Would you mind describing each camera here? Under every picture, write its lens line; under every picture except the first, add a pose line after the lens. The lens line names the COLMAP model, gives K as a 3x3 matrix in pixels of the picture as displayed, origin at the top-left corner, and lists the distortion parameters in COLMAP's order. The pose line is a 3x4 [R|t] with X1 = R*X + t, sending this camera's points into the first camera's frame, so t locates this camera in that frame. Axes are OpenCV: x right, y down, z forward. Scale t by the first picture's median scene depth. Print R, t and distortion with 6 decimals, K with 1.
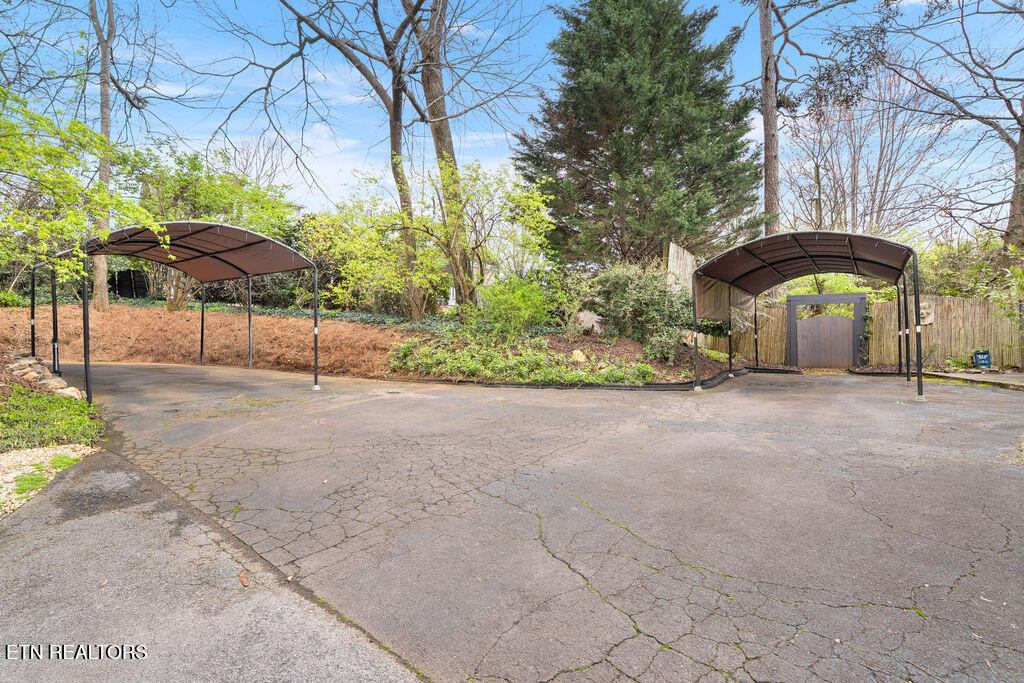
lens RADIAL K [[465.9, 0, 509.0], [0, 465.9, 344.5], [0, 0, 1]] dist [-0.002427, -0.000183]
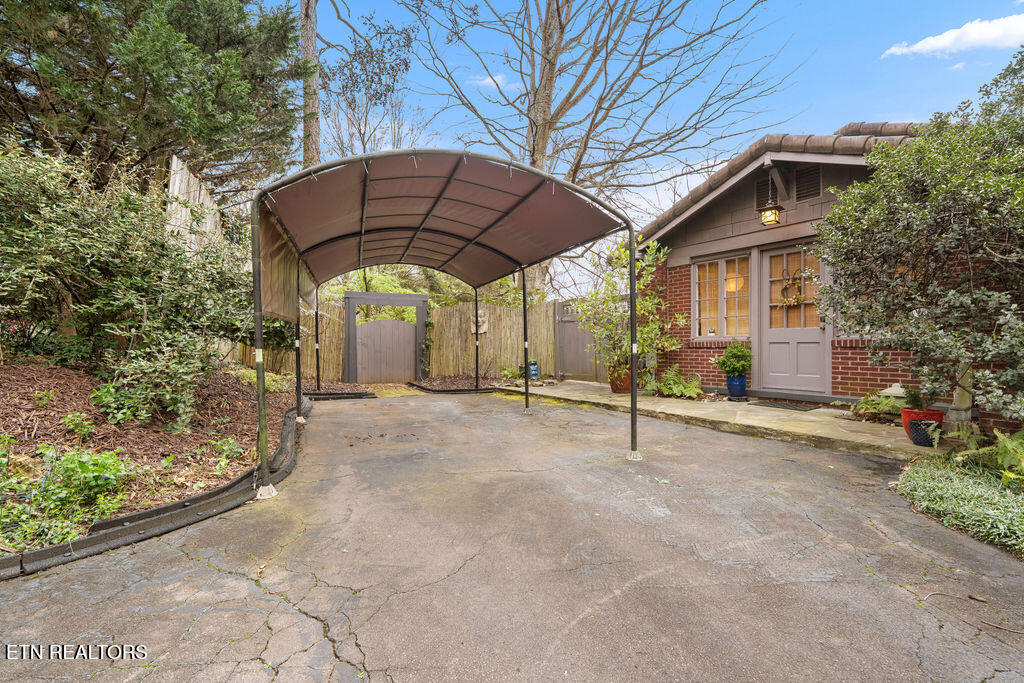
lens RADIAL K [[465.9, 0, 508.4], [0, 465.9, 346.8], [0, 0, 1]] dist [-0.002427, -0.000183]
pose [[0.557015, -0.006608, 0.830476, 0.149001], [0.000859, 0.999972, 0.007381, -0.024722], [-0.830502, -0.003398, 0.557005, 0.472282]]
